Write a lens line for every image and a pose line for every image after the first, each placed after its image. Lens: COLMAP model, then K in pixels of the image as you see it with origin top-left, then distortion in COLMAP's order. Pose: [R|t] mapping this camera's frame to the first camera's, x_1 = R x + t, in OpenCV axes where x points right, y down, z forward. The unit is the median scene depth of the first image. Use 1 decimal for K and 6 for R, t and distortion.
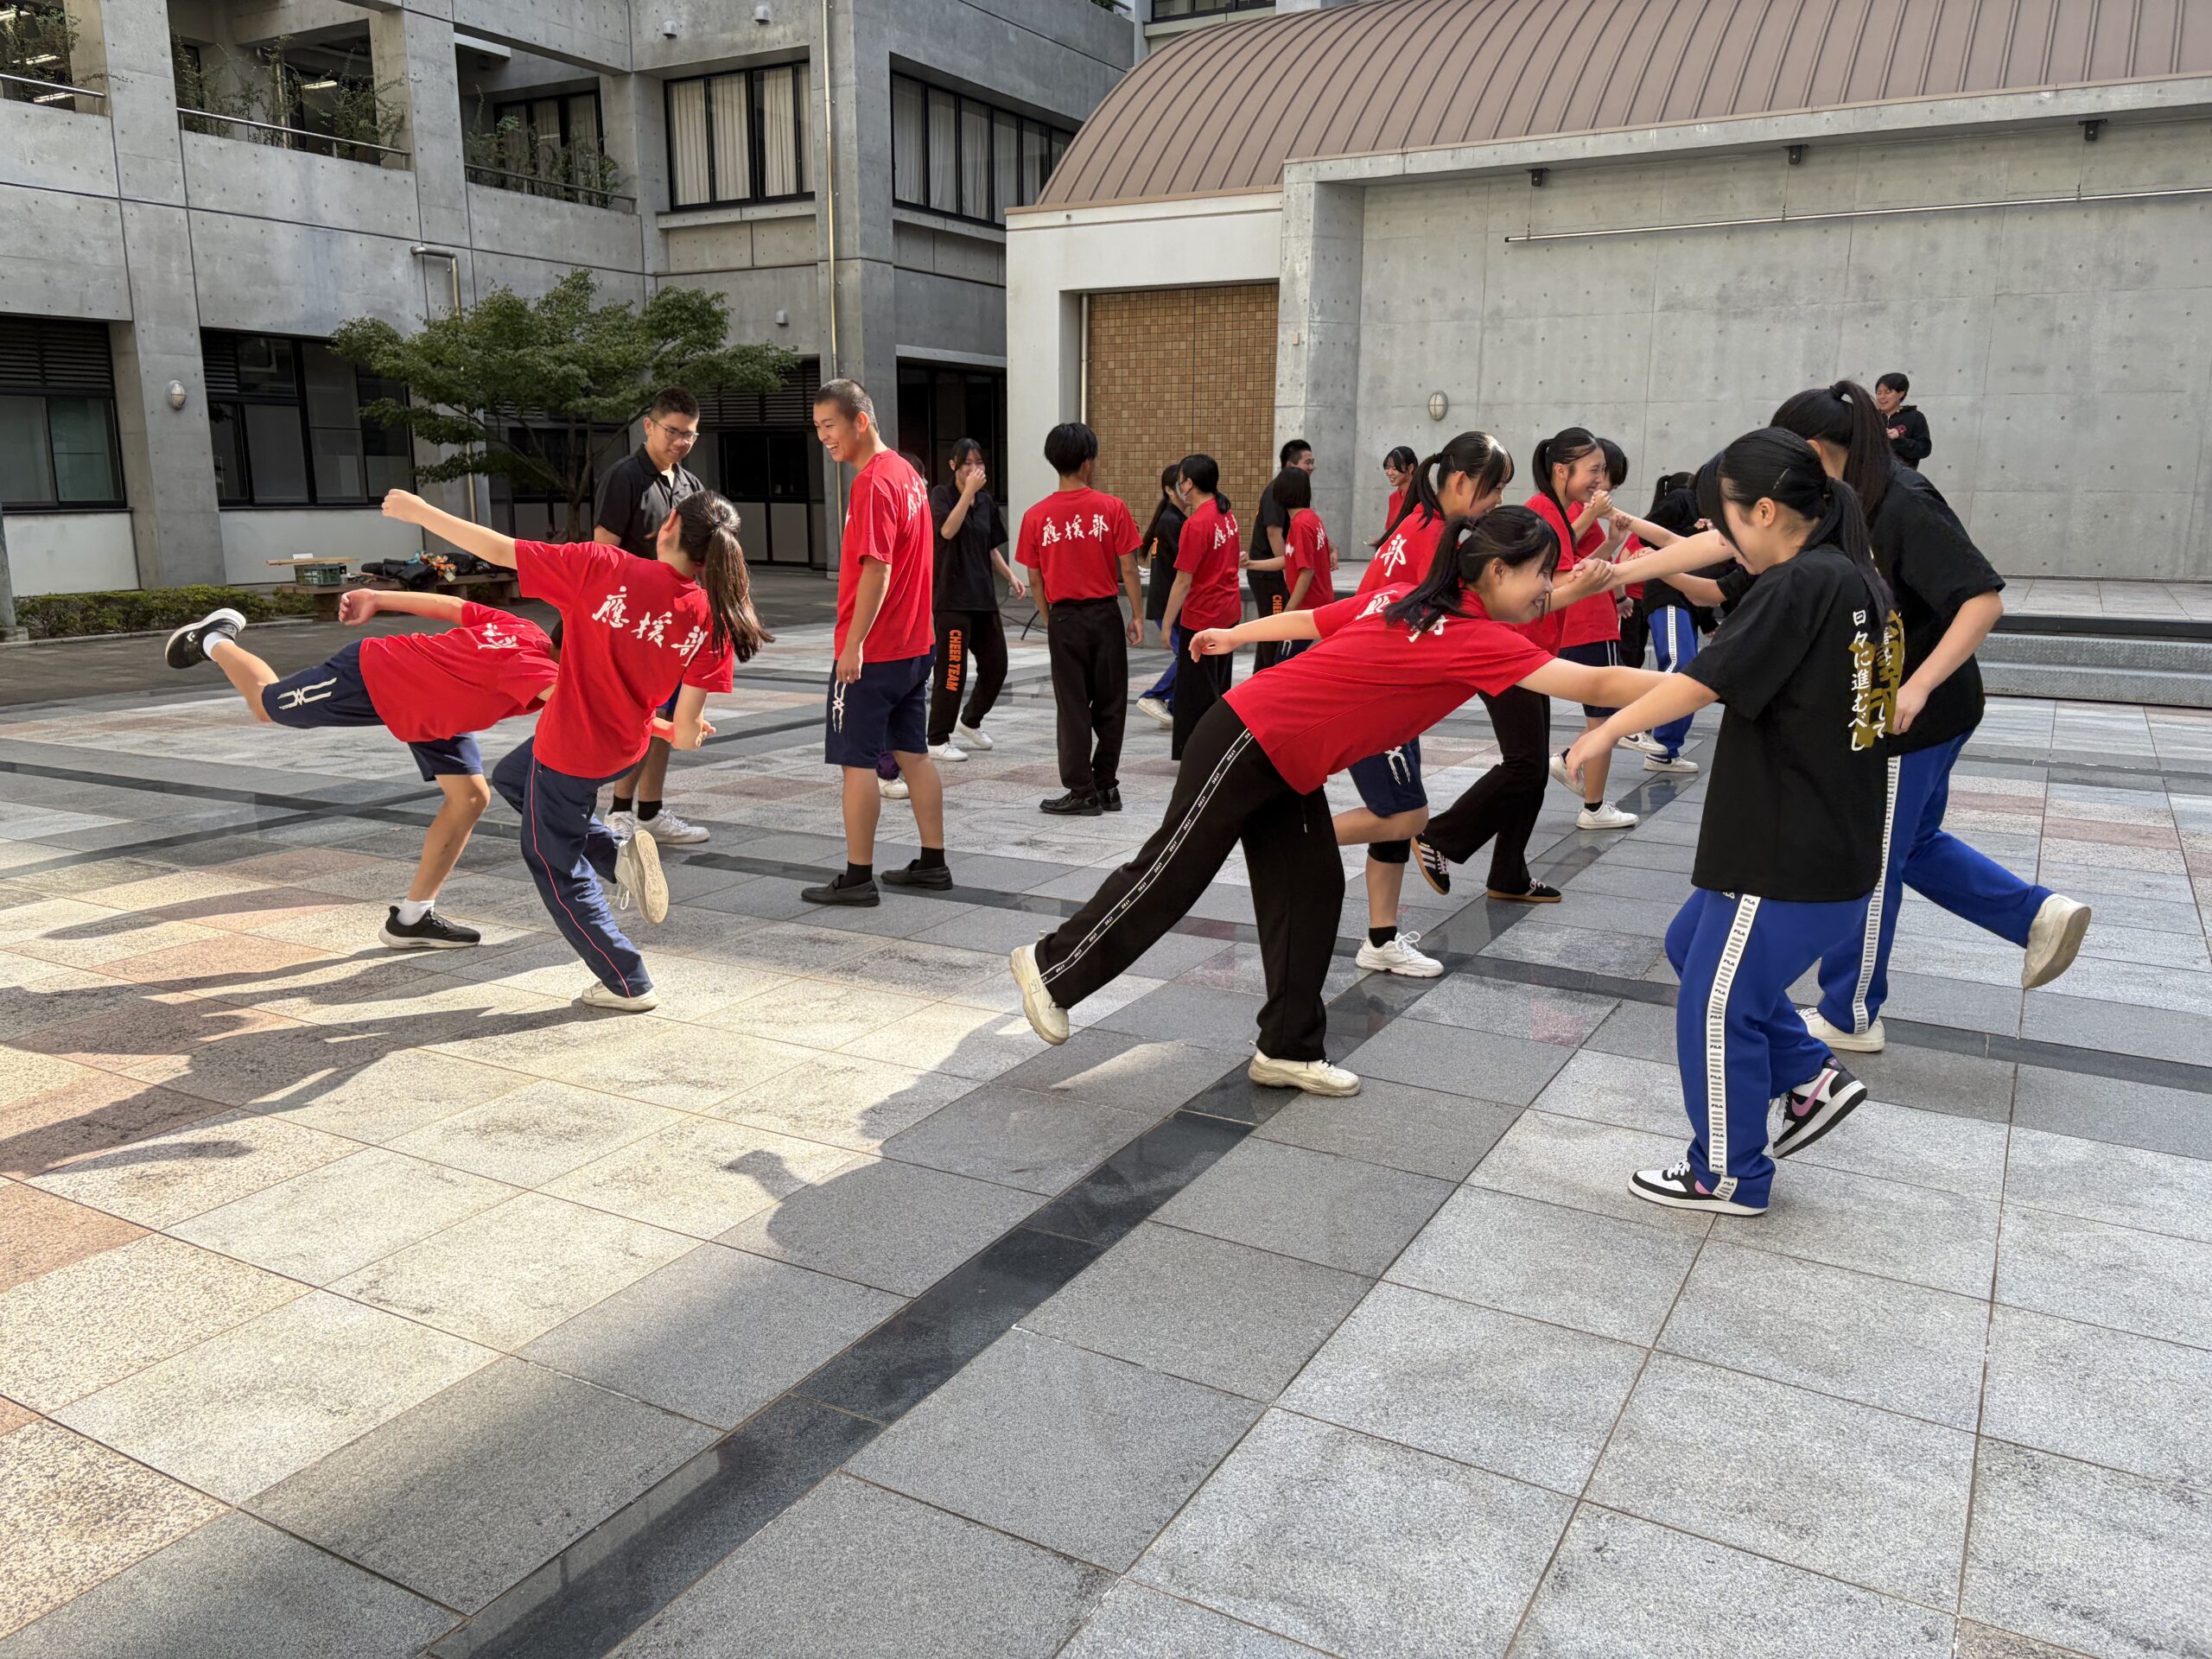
lens RADIAL K [[1684.7, 0, 1109.4], [0, 1684.7, 827.1], [0, 0, 1]] dist [0.035800, -0.034822]
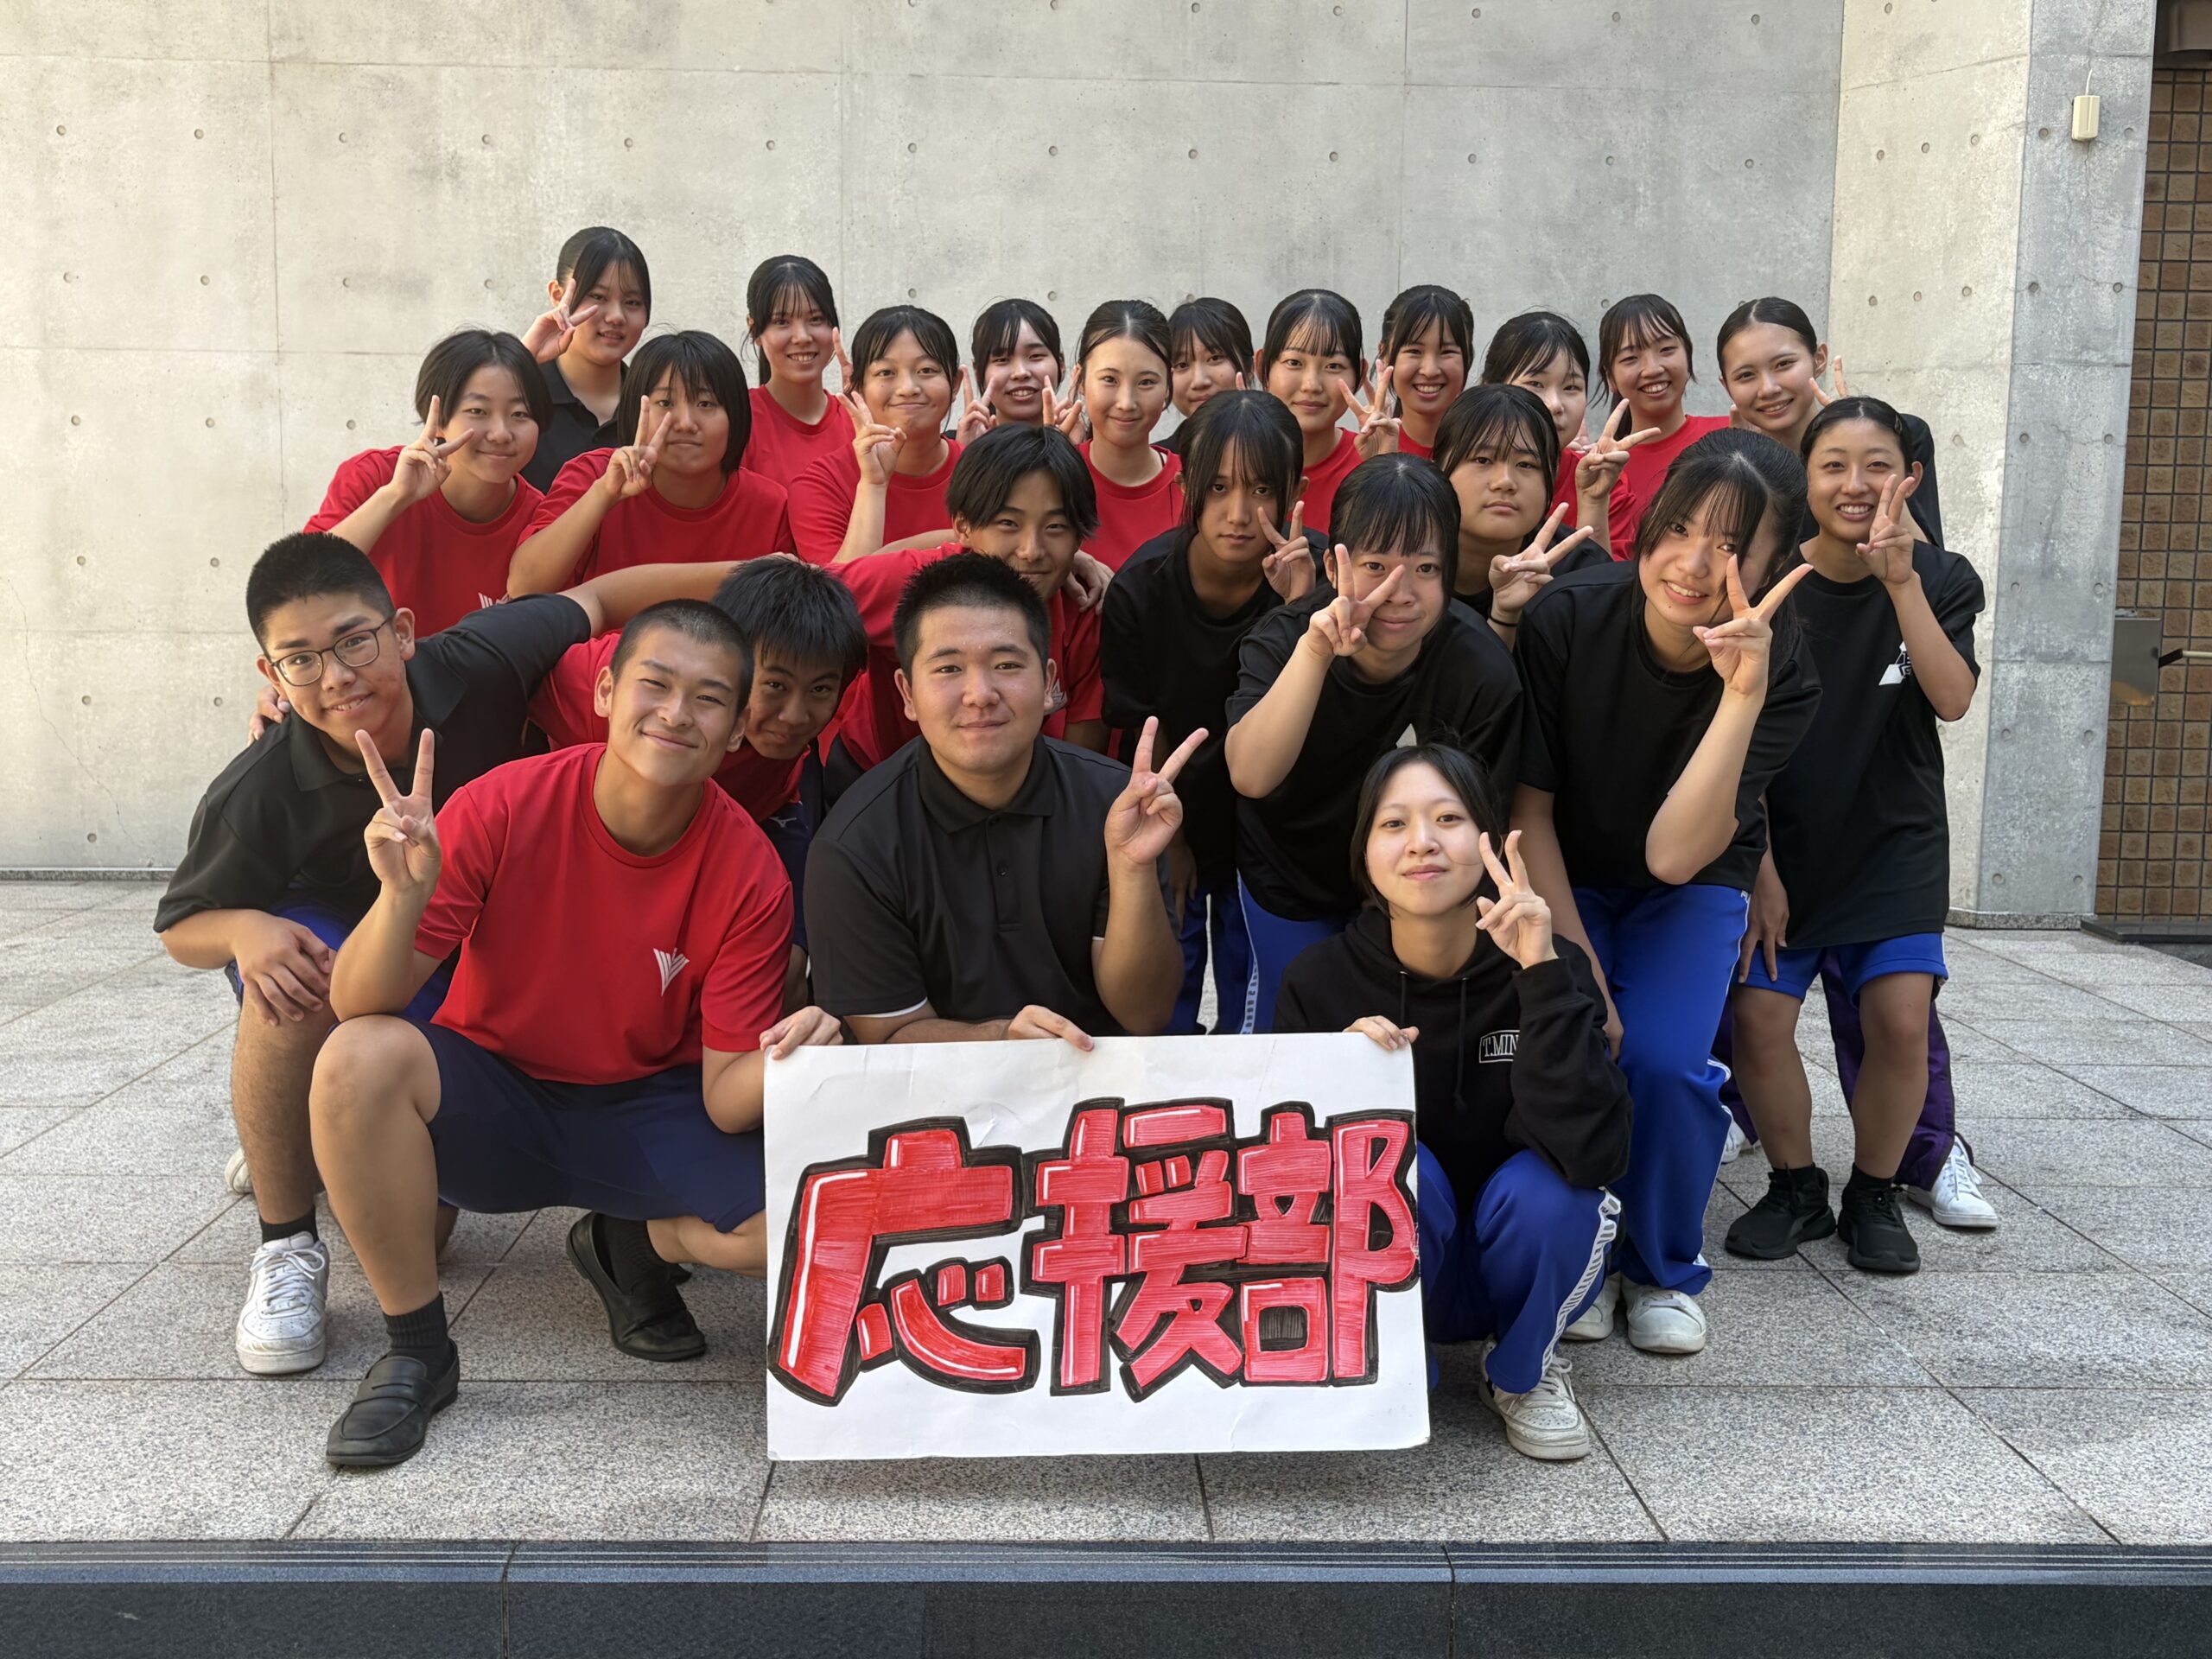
lens RADIAL K [[2307.1, 0, 1106.0], [0, 2307.1, 829.5], [0, 0, 1]] dist [-0.005183, 0.042885]
pose [[0.857413, -0.056538, 0.511514, 0.364828], [0.095239, 0.994210, -0.049751, -0.107041], [-0.505739, 0.091373, 0.857834, 0.467301]]
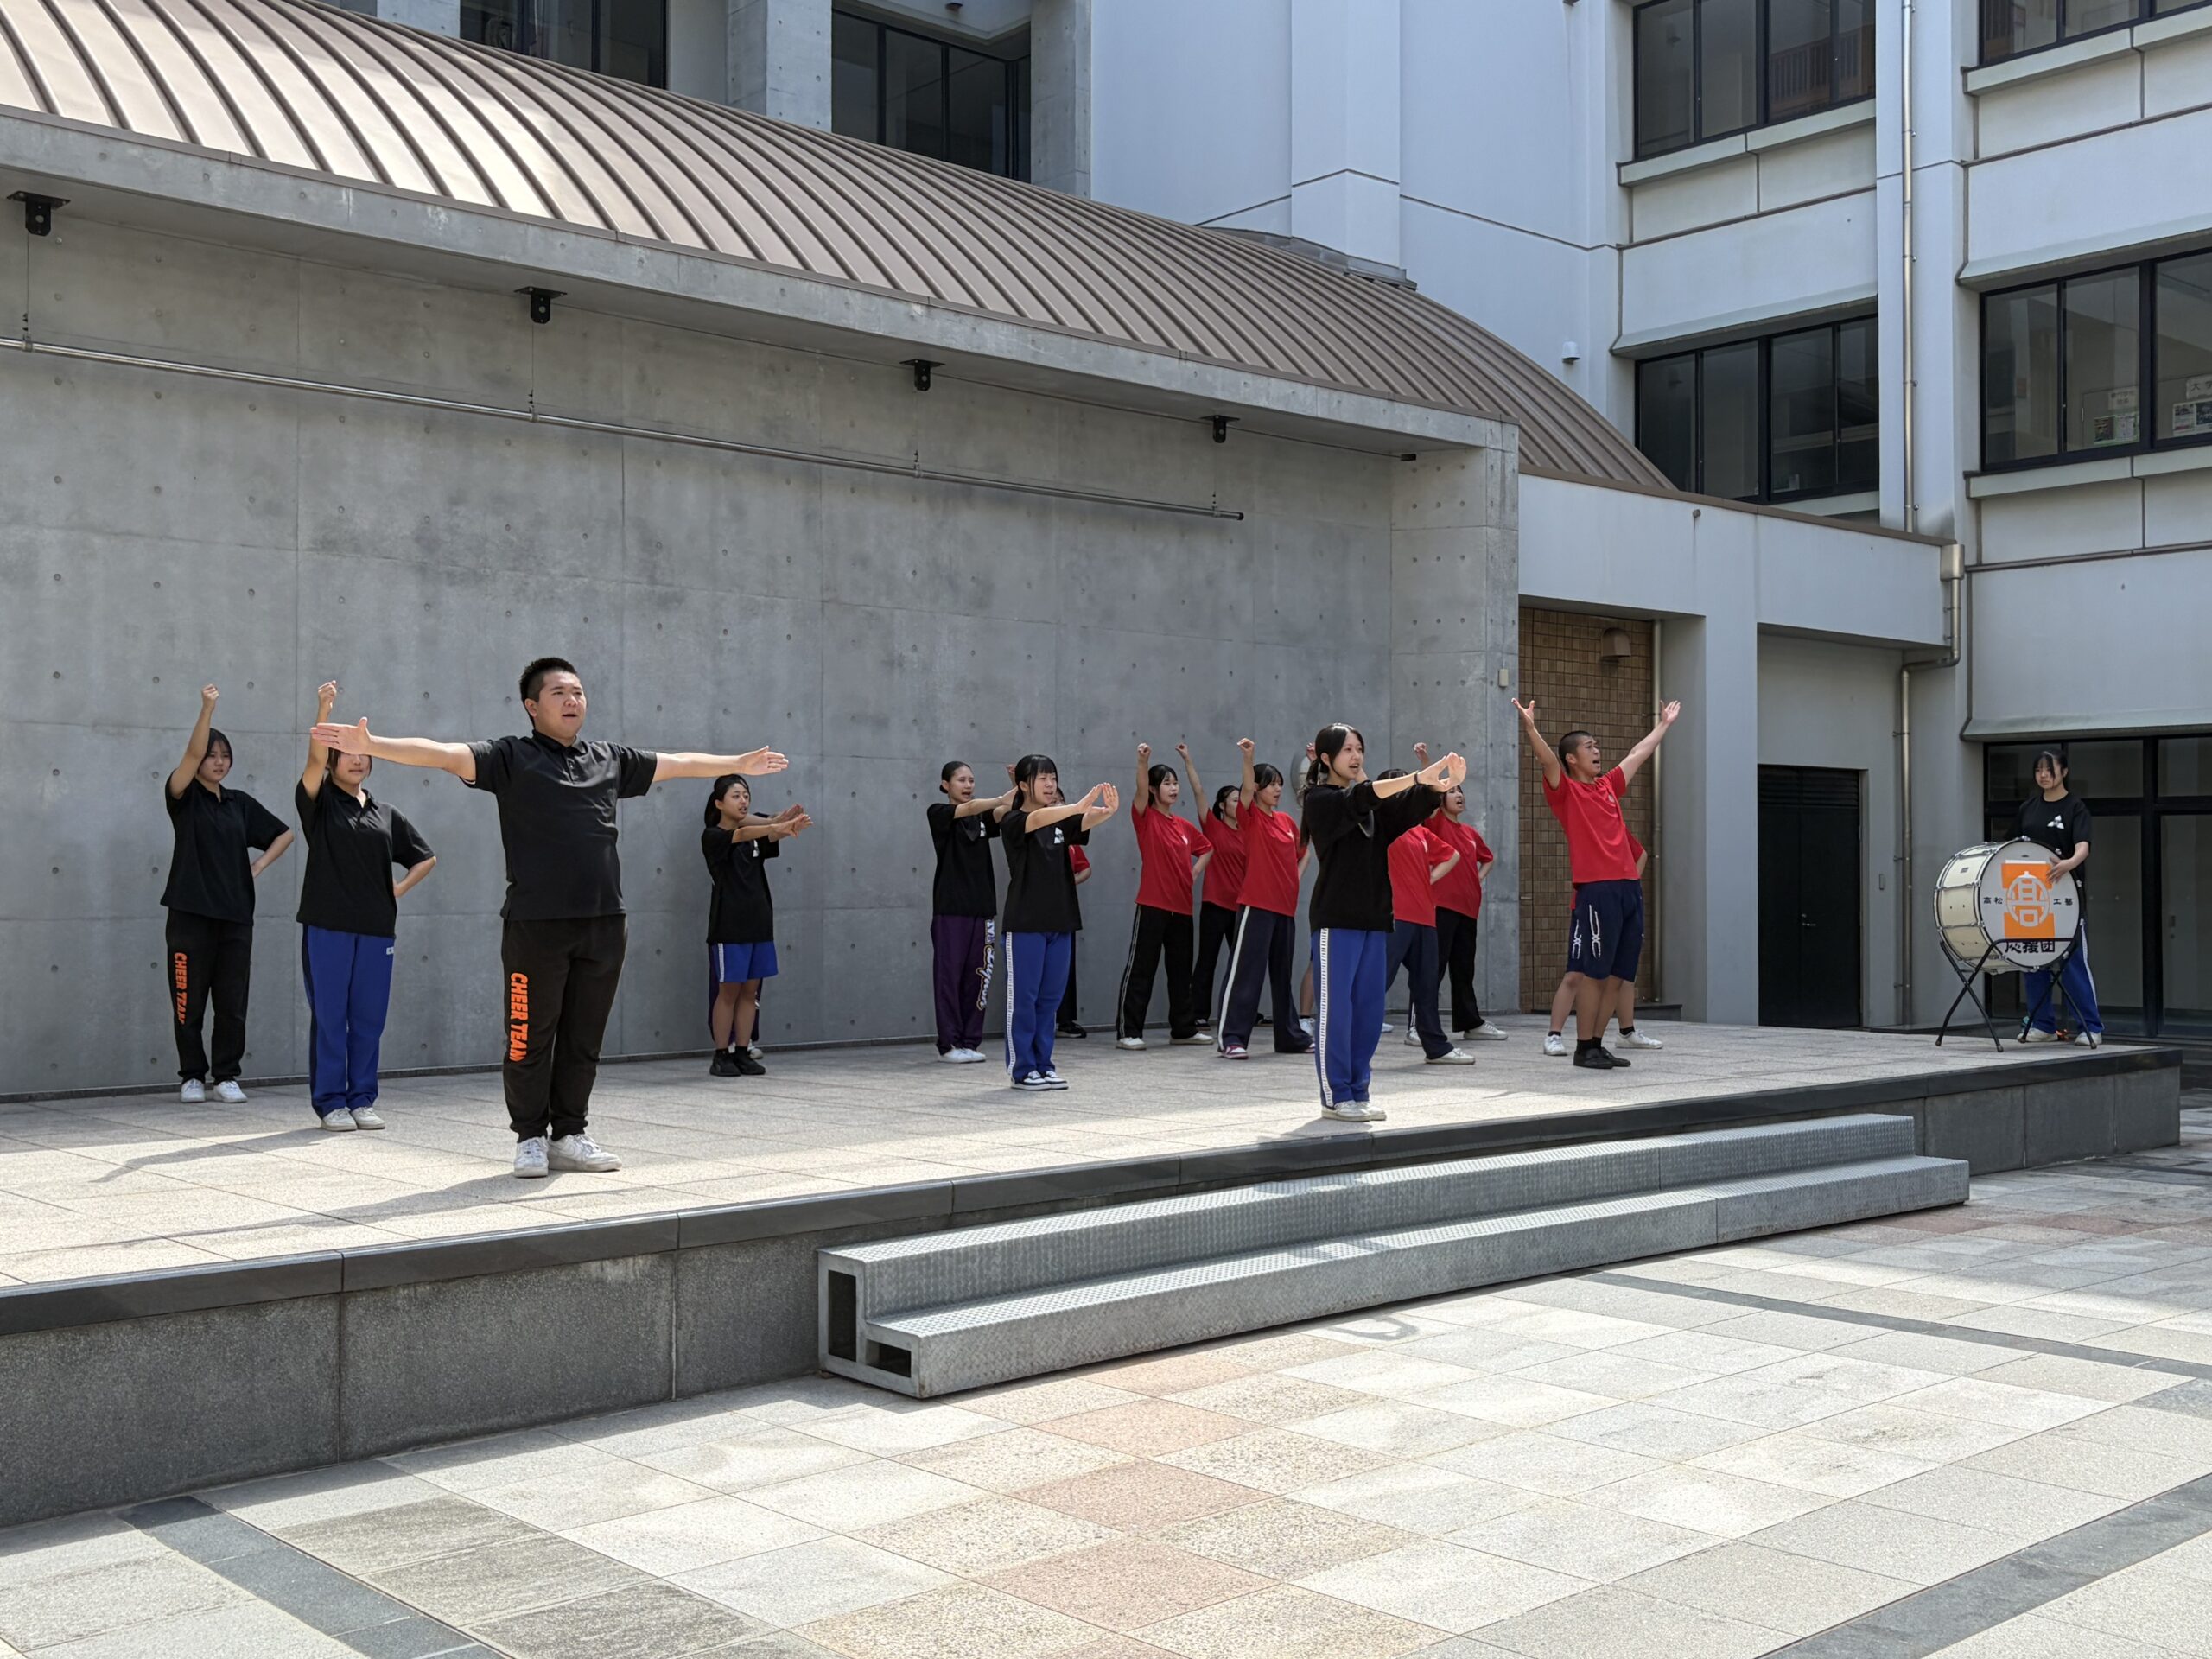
lens RADIAL K [[2341.5, 0, 1106.0], [0, 2341.5, 829.5], [0, 0, 1]] dist [0.214552, -0.709082]
pose [[0.320916, 0.014344, 0.946999, -0.225121], [0.195452, 0.977359, -0.081038, -0.122224], [-0.926721, 0.211100, 0.310846, 0.566790]]
